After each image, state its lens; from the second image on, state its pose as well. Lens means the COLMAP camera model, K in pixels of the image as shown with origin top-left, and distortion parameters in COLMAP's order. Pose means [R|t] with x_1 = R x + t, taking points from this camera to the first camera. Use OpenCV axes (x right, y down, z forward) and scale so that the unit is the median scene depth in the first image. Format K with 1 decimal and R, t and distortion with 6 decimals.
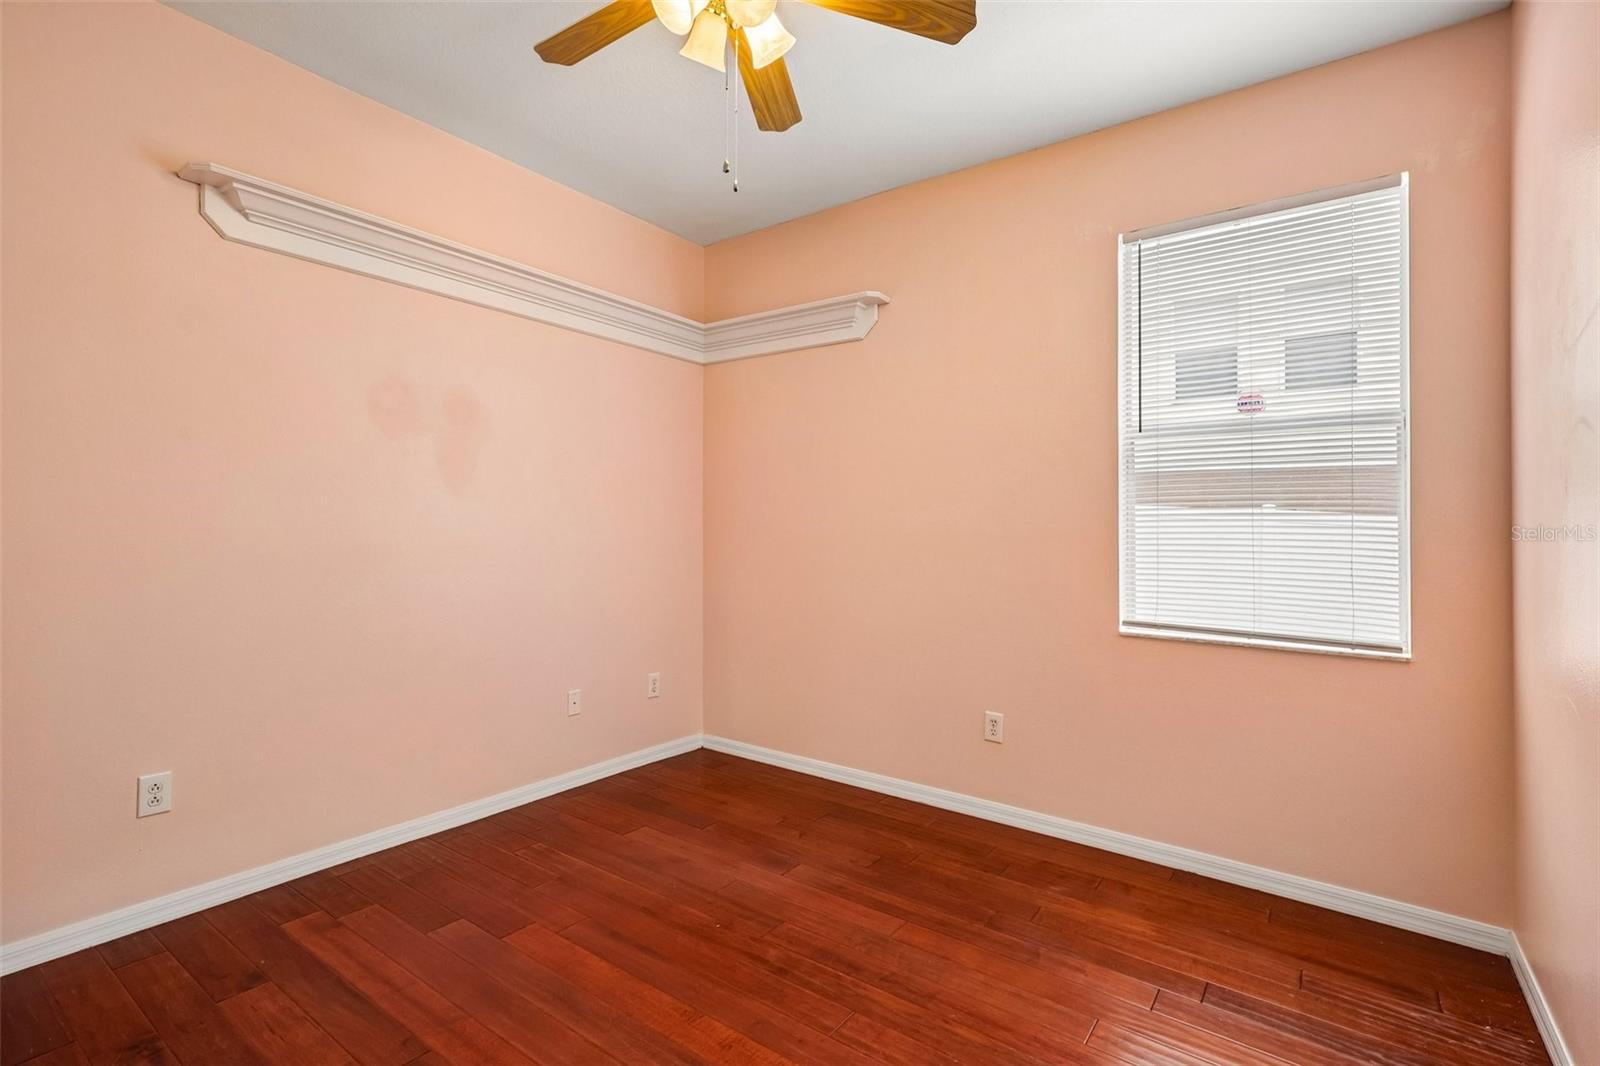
lens RADIAL K [[739.6, 0, 797.4], [0, 739.6, 529.9], [0, 0, 1]] dist [-0.000930, -0.000889]
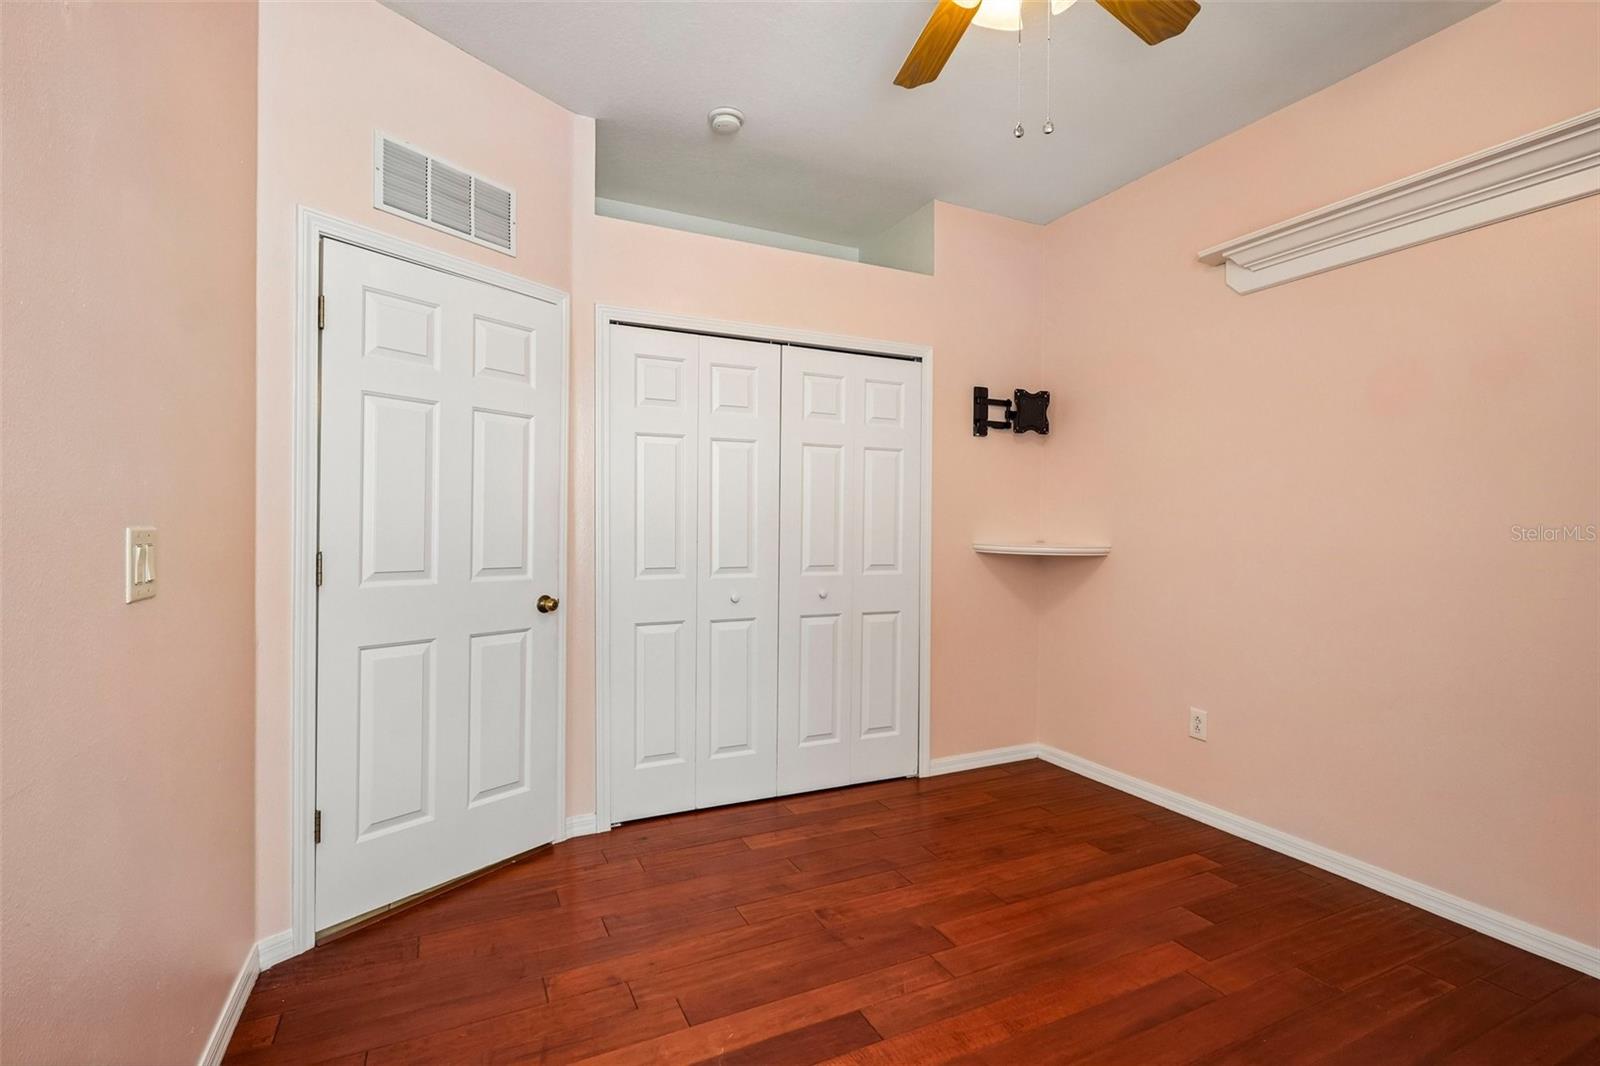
lens RADIAL K [[739.6, 0, 779.9], [0, 739.6, 534.7], [0, 0, 1]] dist [-0.000930, -0.000889]
pose [[-0.474633, 0.000472, -0.880184, 0.752657], [-0.012844, 0.999890, 0.007462, 0.010399], [0.880090, 0.014847, -0.474575, 1.046129]]
